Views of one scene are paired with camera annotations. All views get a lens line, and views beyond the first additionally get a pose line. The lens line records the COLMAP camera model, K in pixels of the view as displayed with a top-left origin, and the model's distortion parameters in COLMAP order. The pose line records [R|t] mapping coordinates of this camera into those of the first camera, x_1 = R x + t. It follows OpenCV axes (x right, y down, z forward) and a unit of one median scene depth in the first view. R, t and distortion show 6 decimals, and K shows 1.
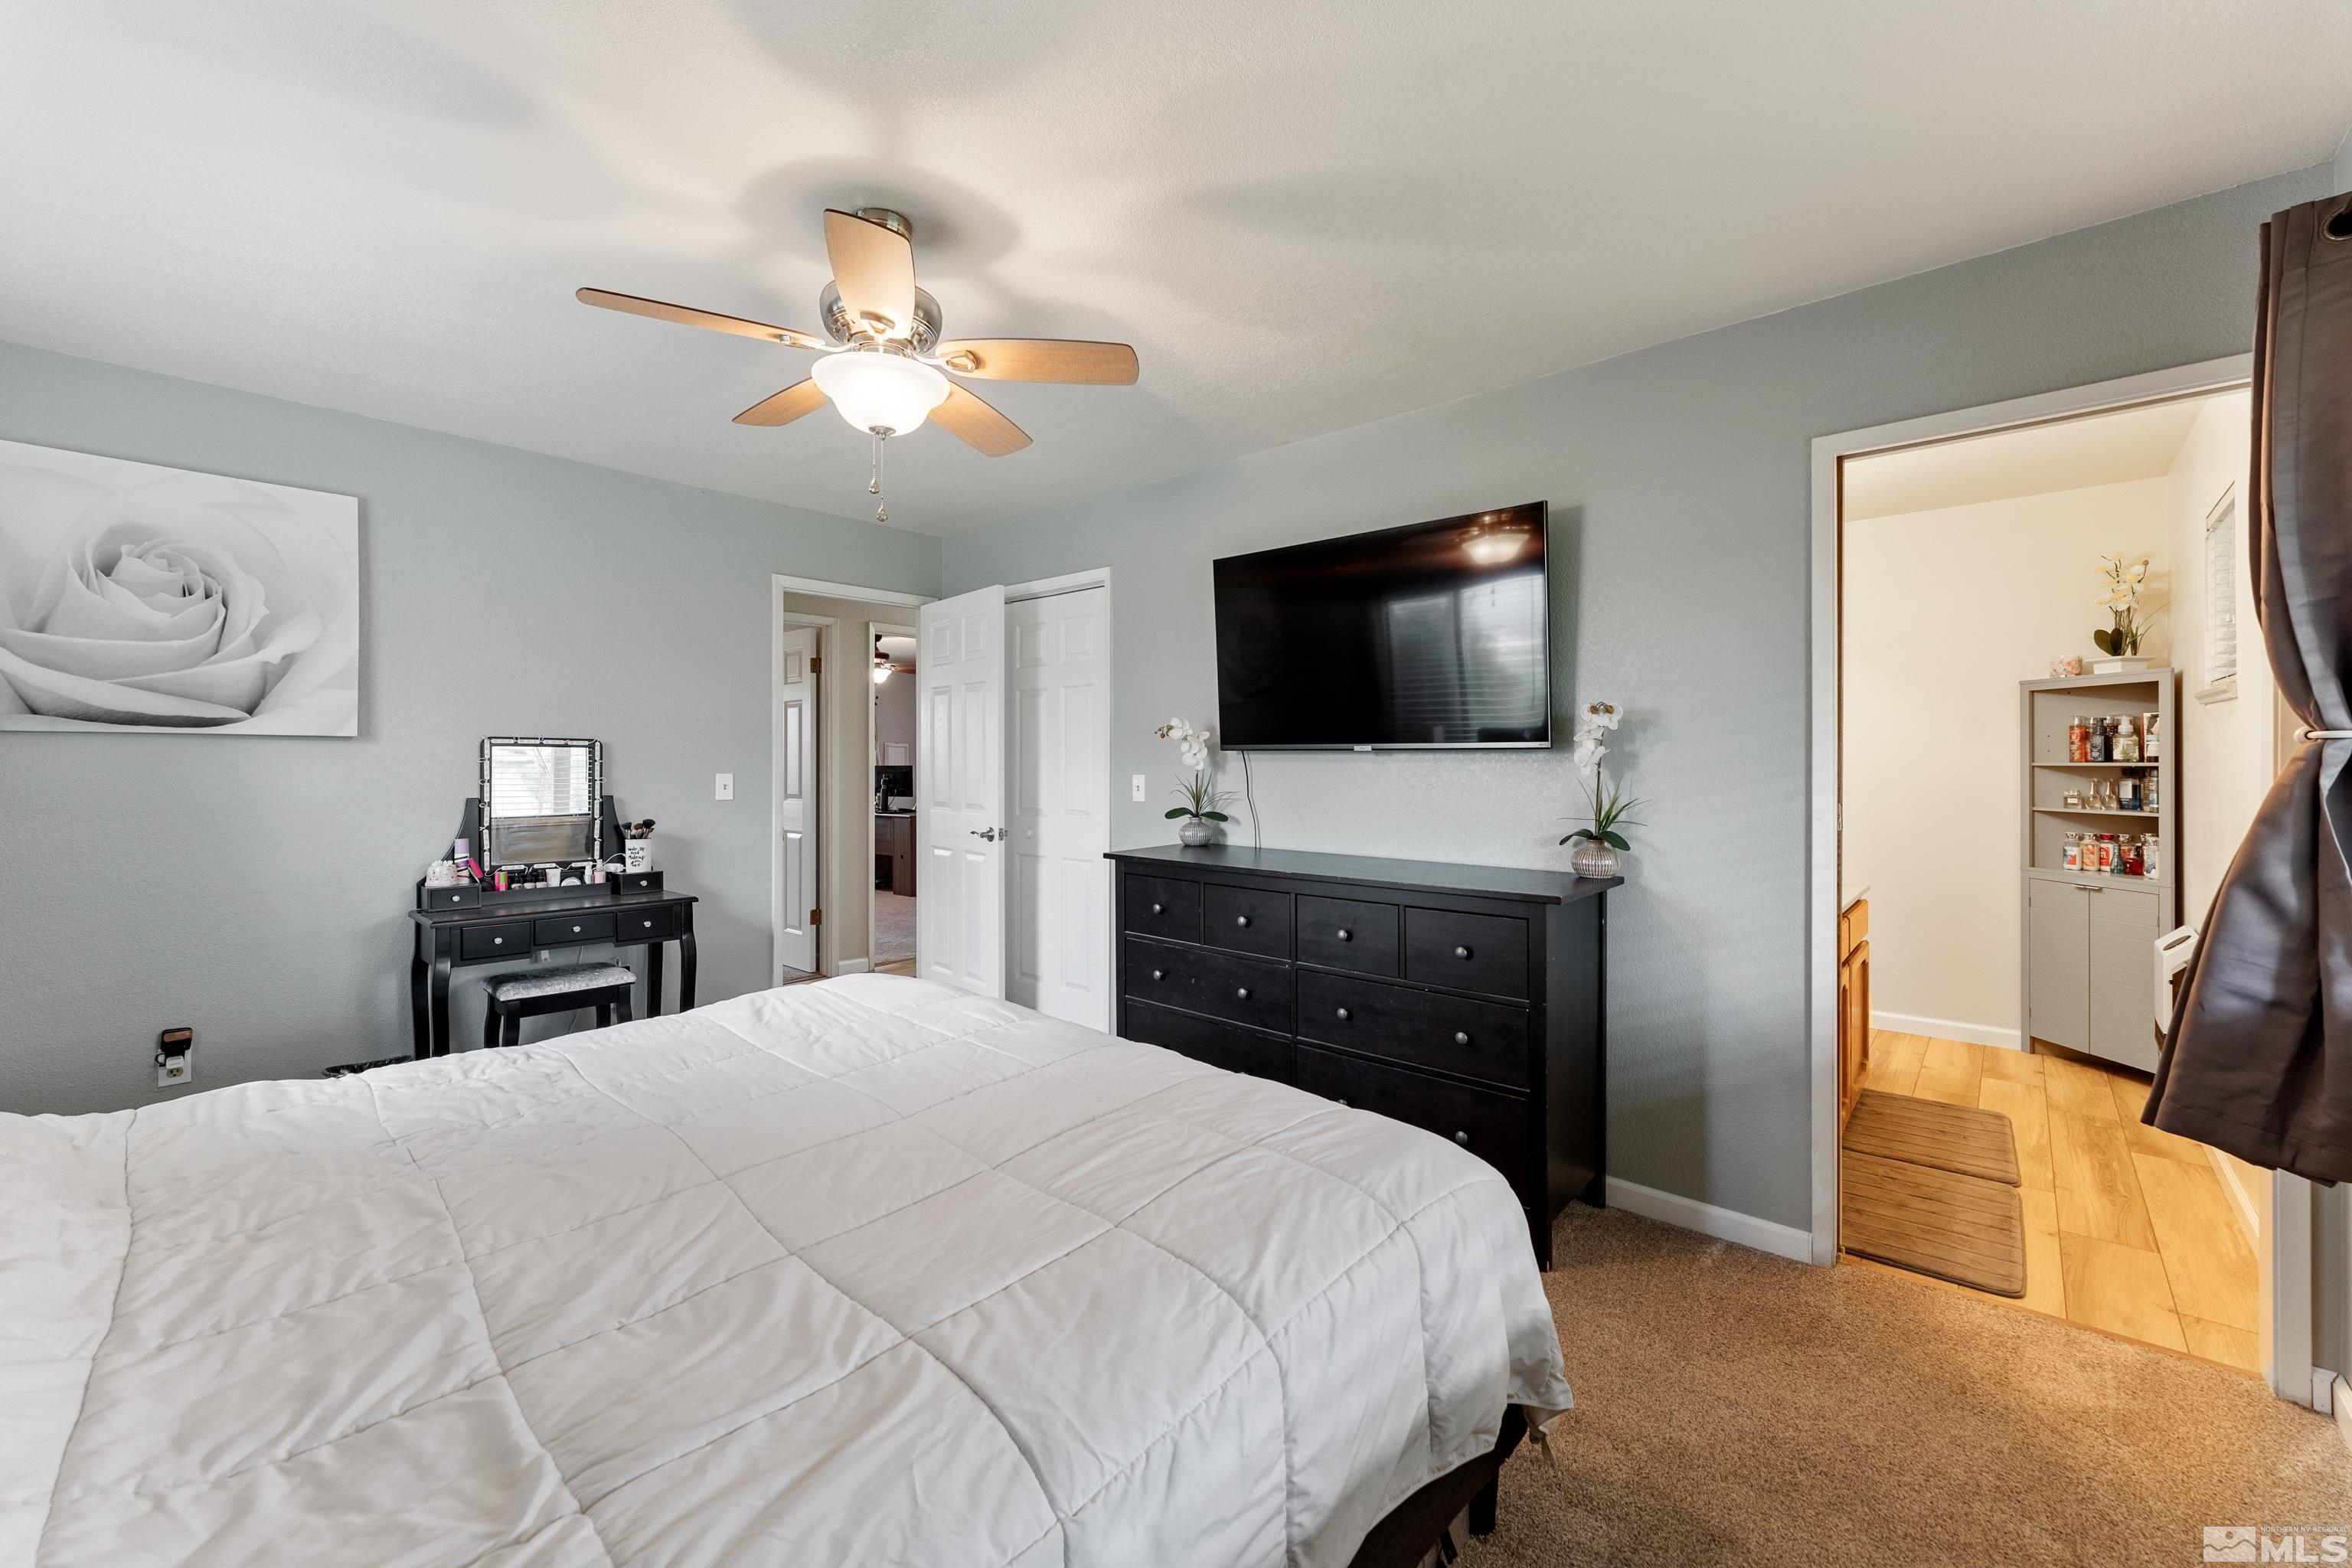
lens RADIAL K [[937.8, 0, 1176.9], [0, 937.8, 773.7], [0, 0, 1]] dist [0.002431, 0.000050]
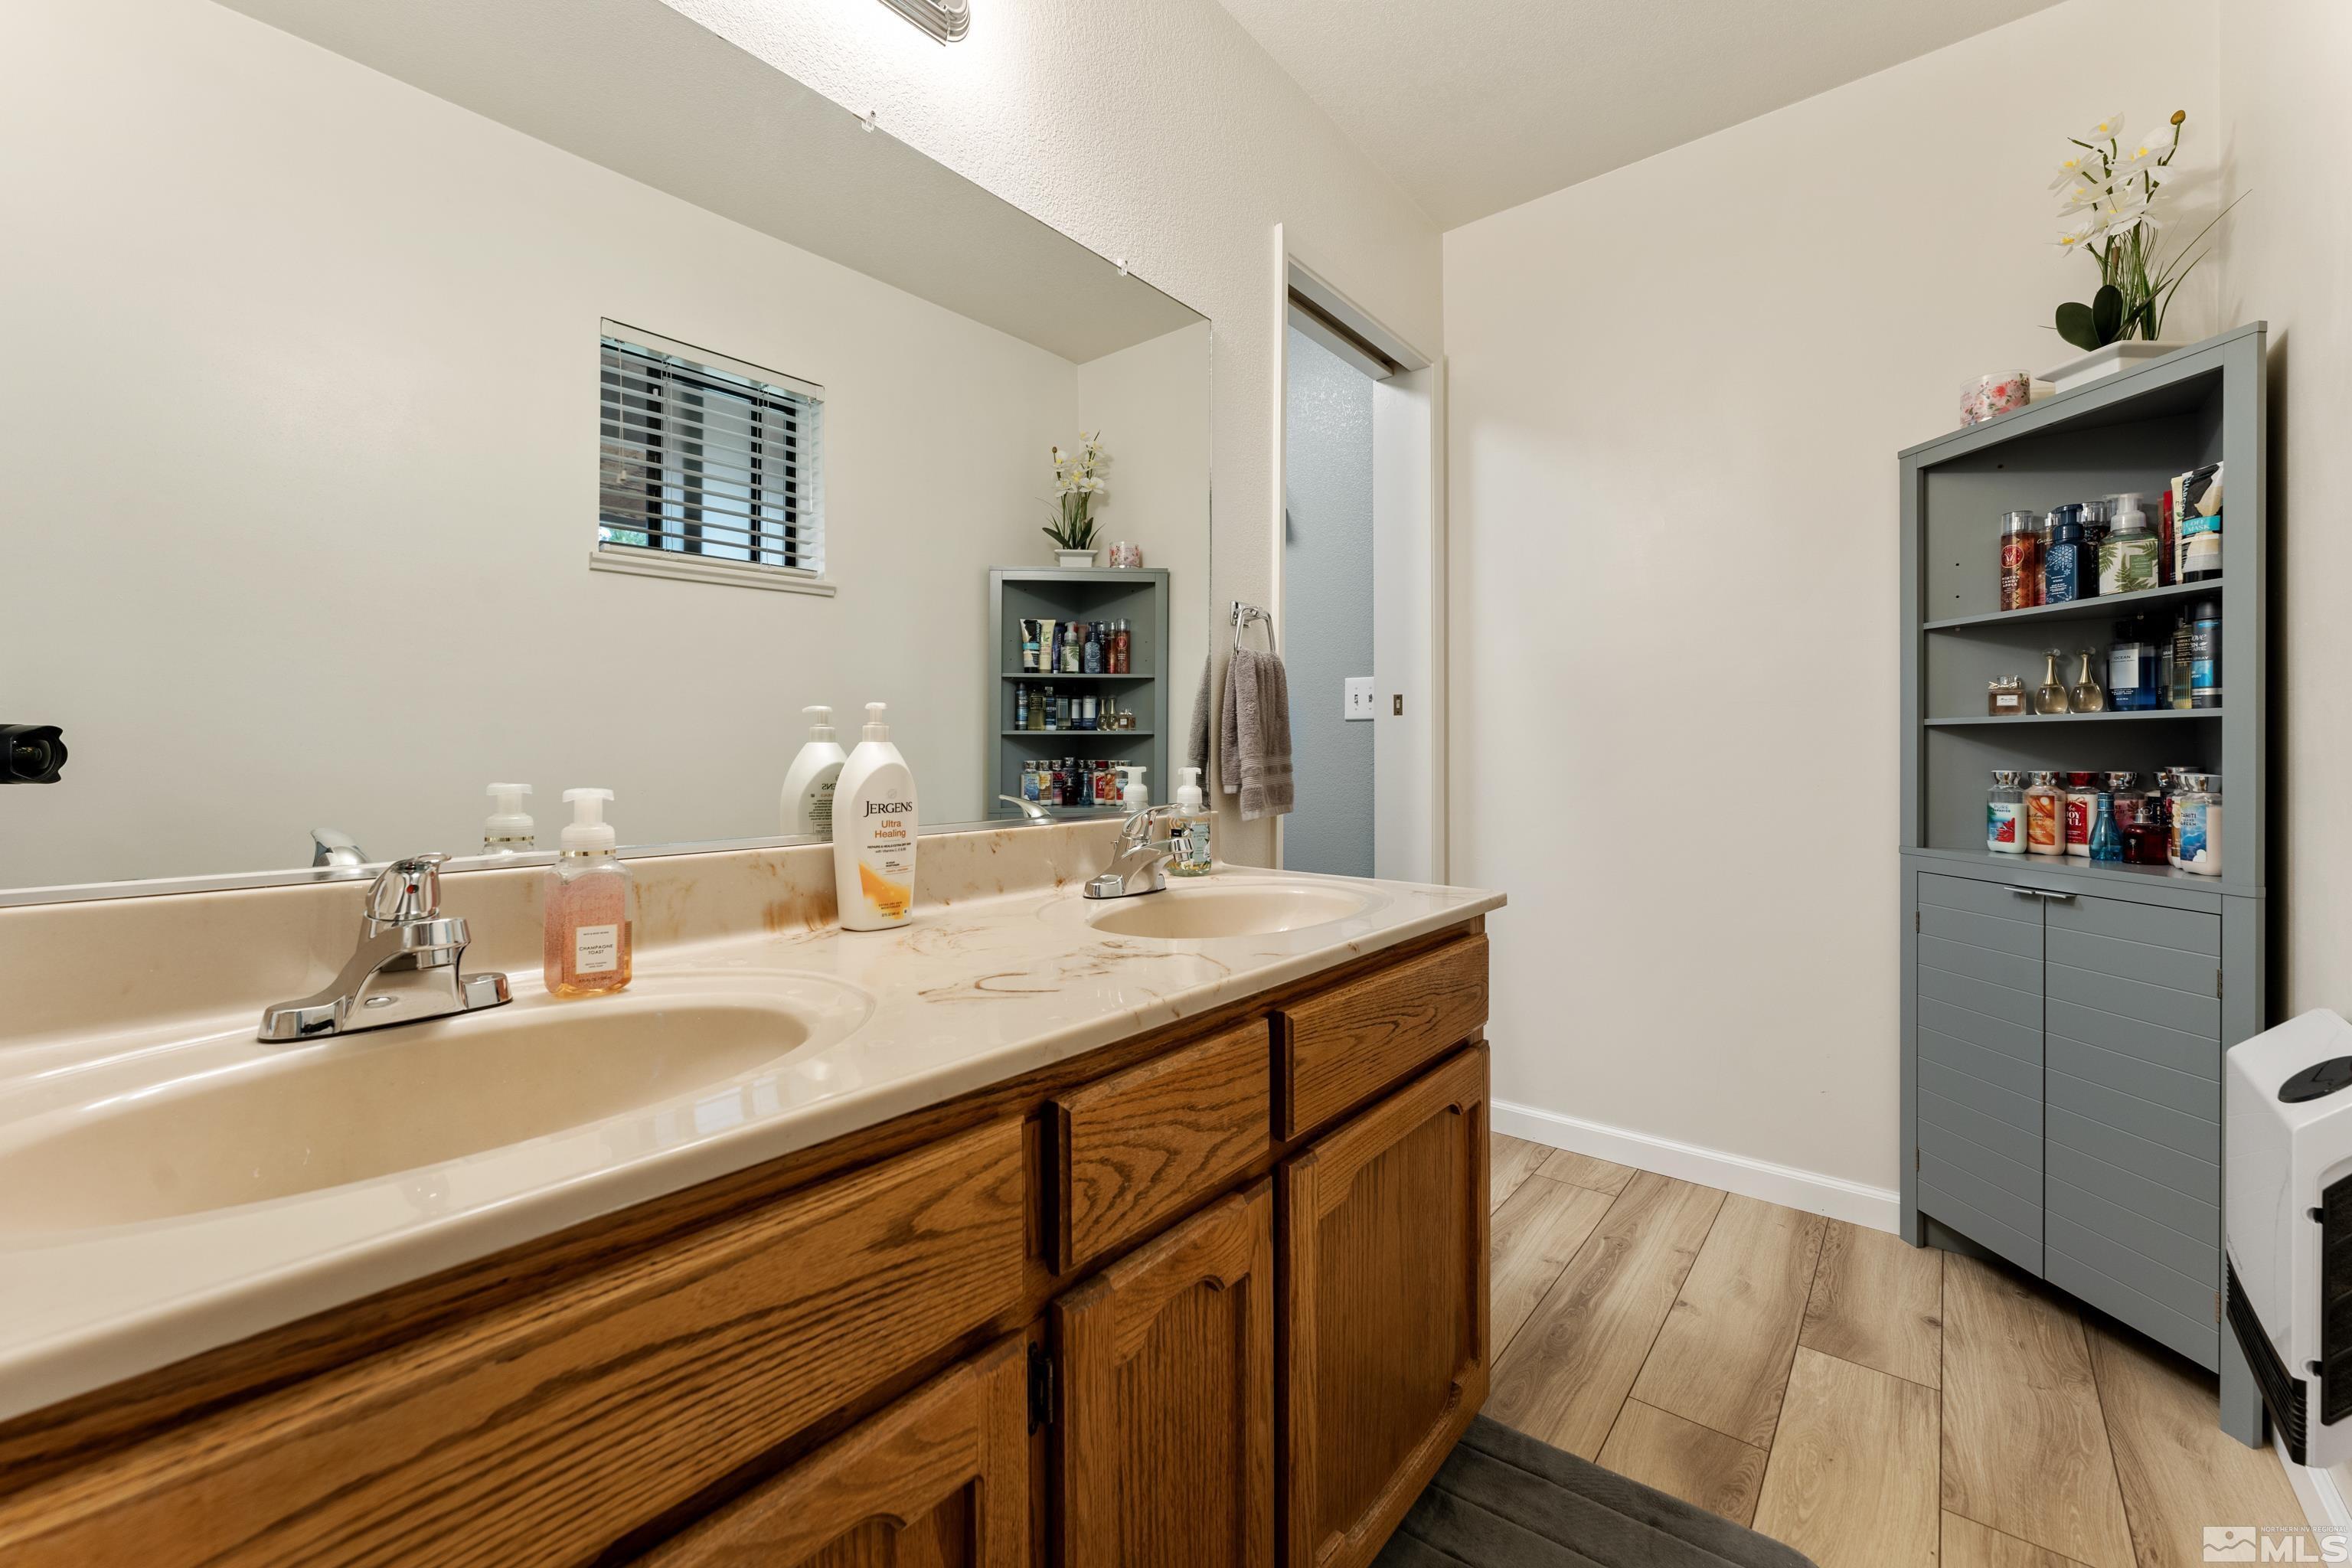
lens RADIAL K [[937.8, 0, 1175.3], [0, 937.8, 766.8], [0, 0, 1]] dist [0.002431, 0.000050]
pose [[0.999088, -0.002892, 0.042590, 0.548143], [0.002657, 0.999981, 0.005579, 0.058591], [-0.042605, -0.005461, 0.999077, 0.580390]]
